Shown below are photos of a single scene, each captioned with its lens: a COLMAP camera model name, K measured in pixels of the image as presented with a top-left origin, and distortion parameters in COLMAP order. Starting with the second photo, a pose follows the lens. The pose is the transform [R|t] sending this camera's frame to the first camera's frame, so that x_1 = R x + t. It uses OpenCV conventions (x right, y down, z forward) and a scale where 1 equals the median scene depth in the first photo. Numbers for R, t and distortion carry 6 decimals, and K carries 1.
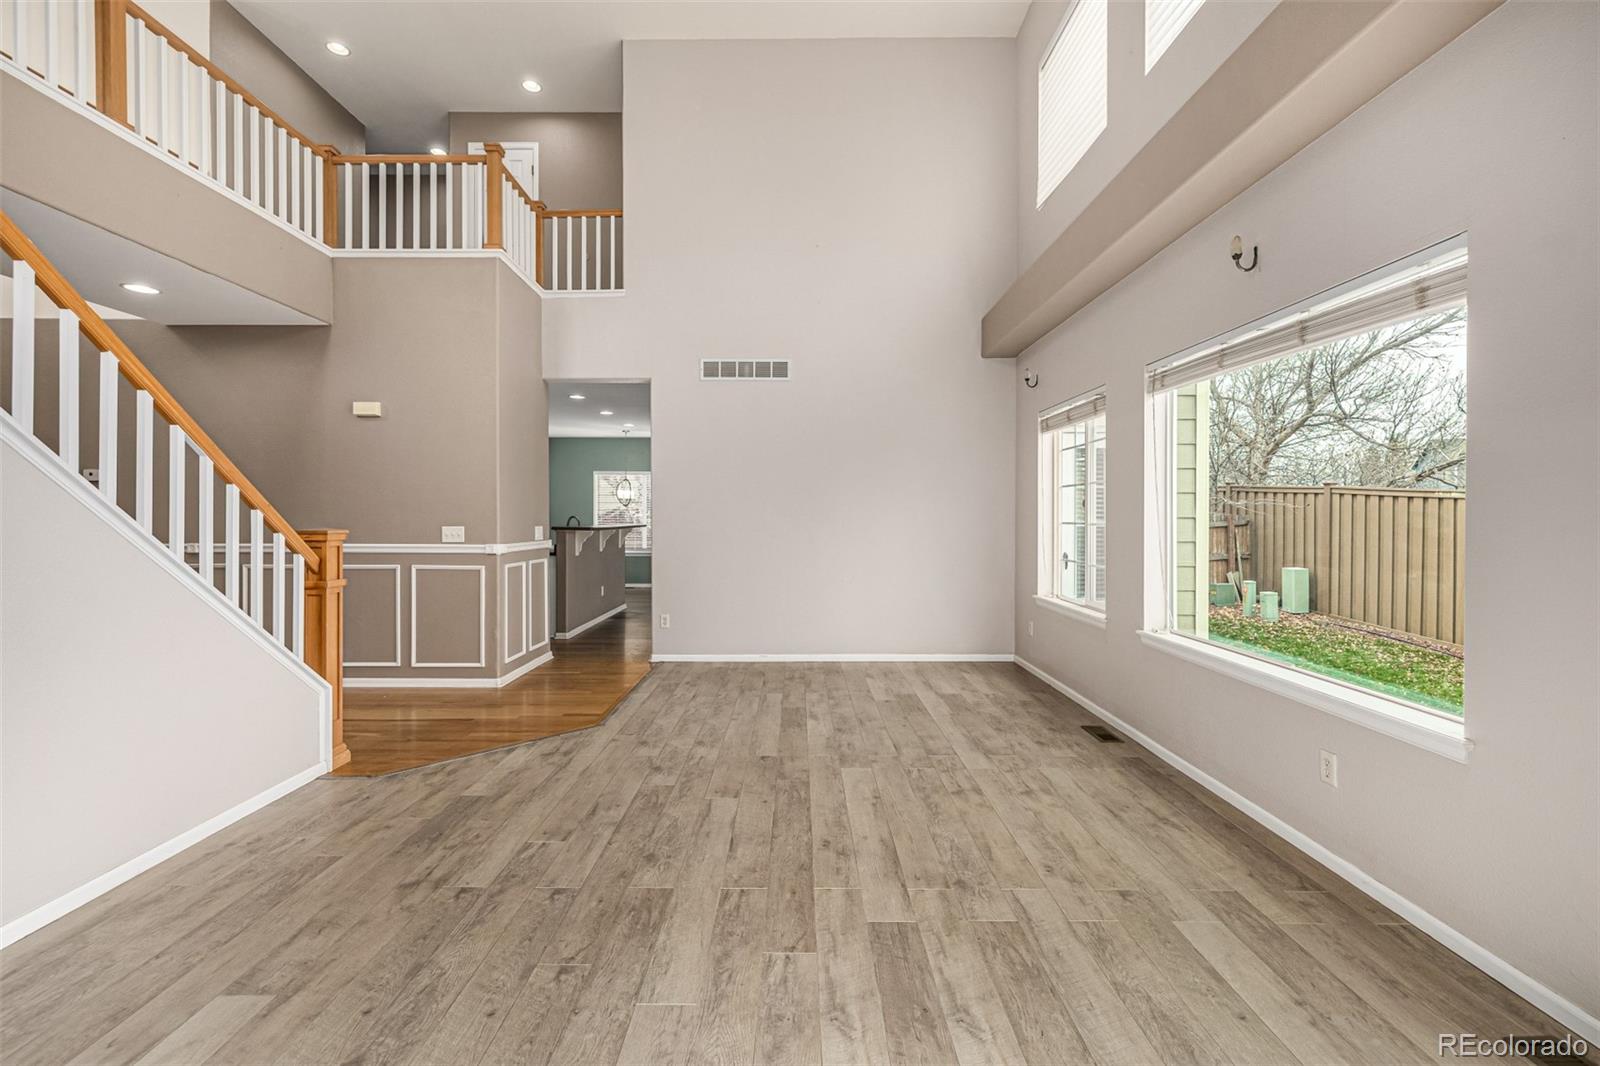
lens RADIAL K [[674.9, 0, 790.1], [0, 674.9, 521.4], [0, 0, 1]] dist [-0.001609, 0.001303]
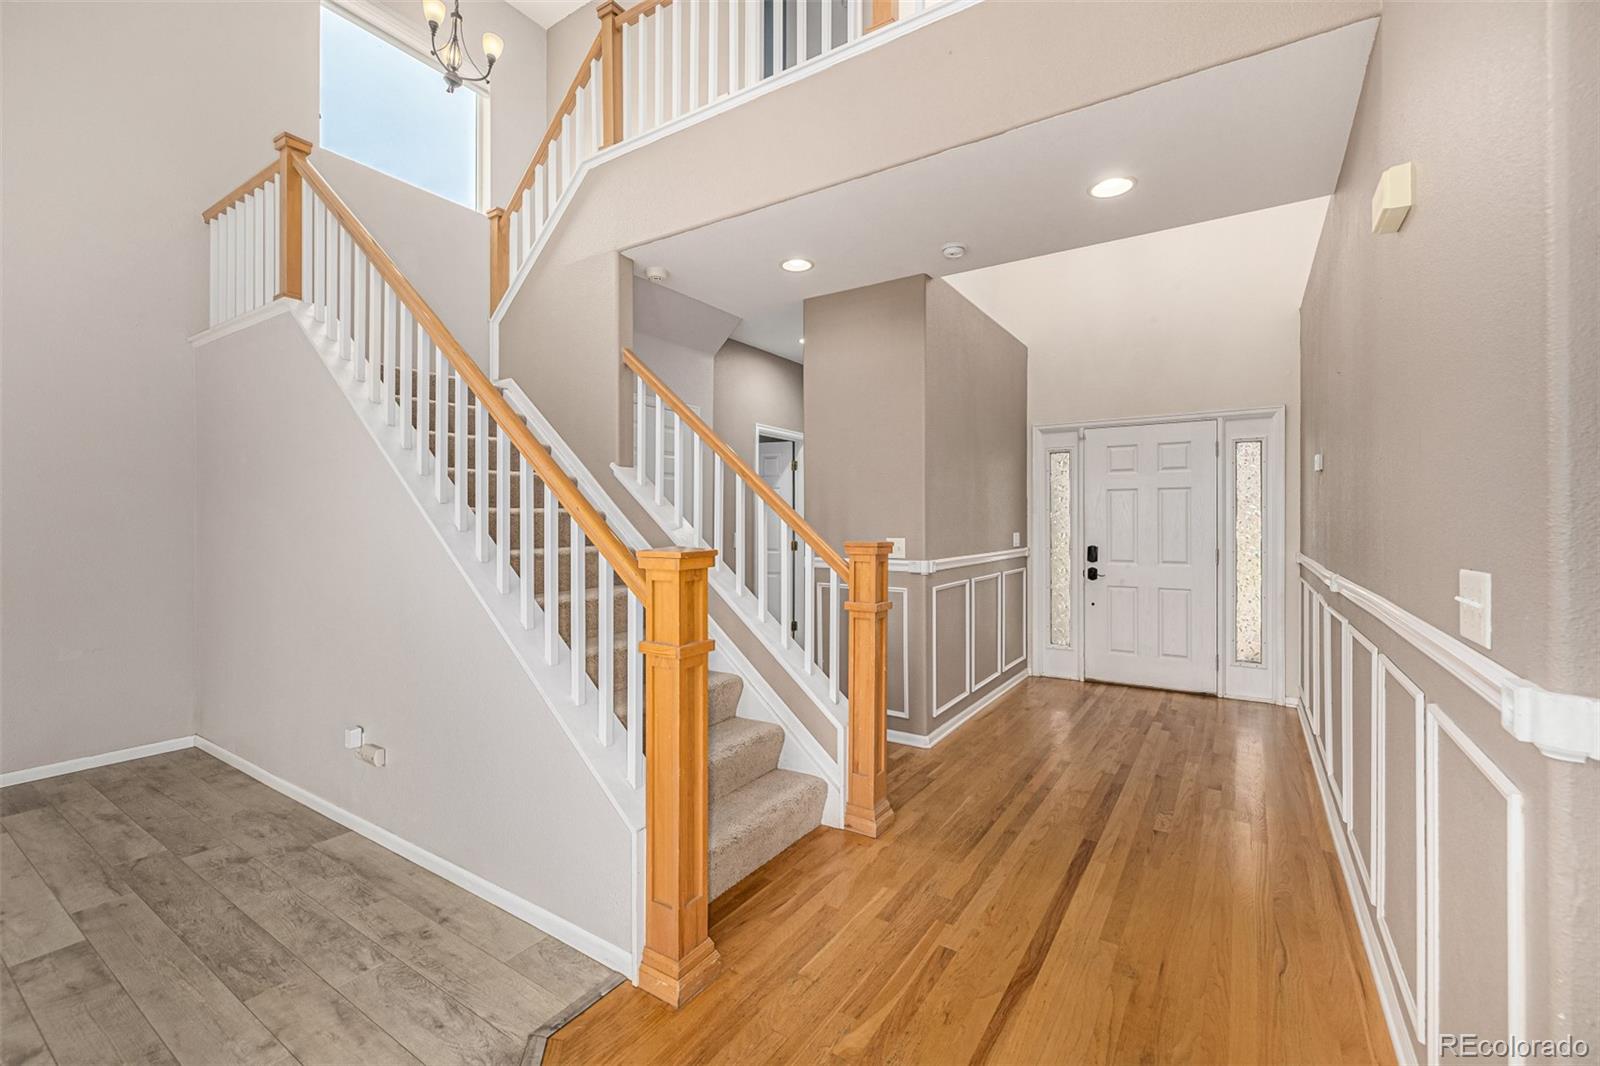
lens RADIAL K [[674.9, 0, 796.2], [0, 674.9, 523.4], [0, 0, 1]] dist [-0.001609, 0.001303]
pose [[-0.545383, 0.000525, -0.838187, -0.316983], [-0.006317, 0.999969, 0.004737, -0.013569], [0.838163, 0.007878, -0.545363, 1.547735]]
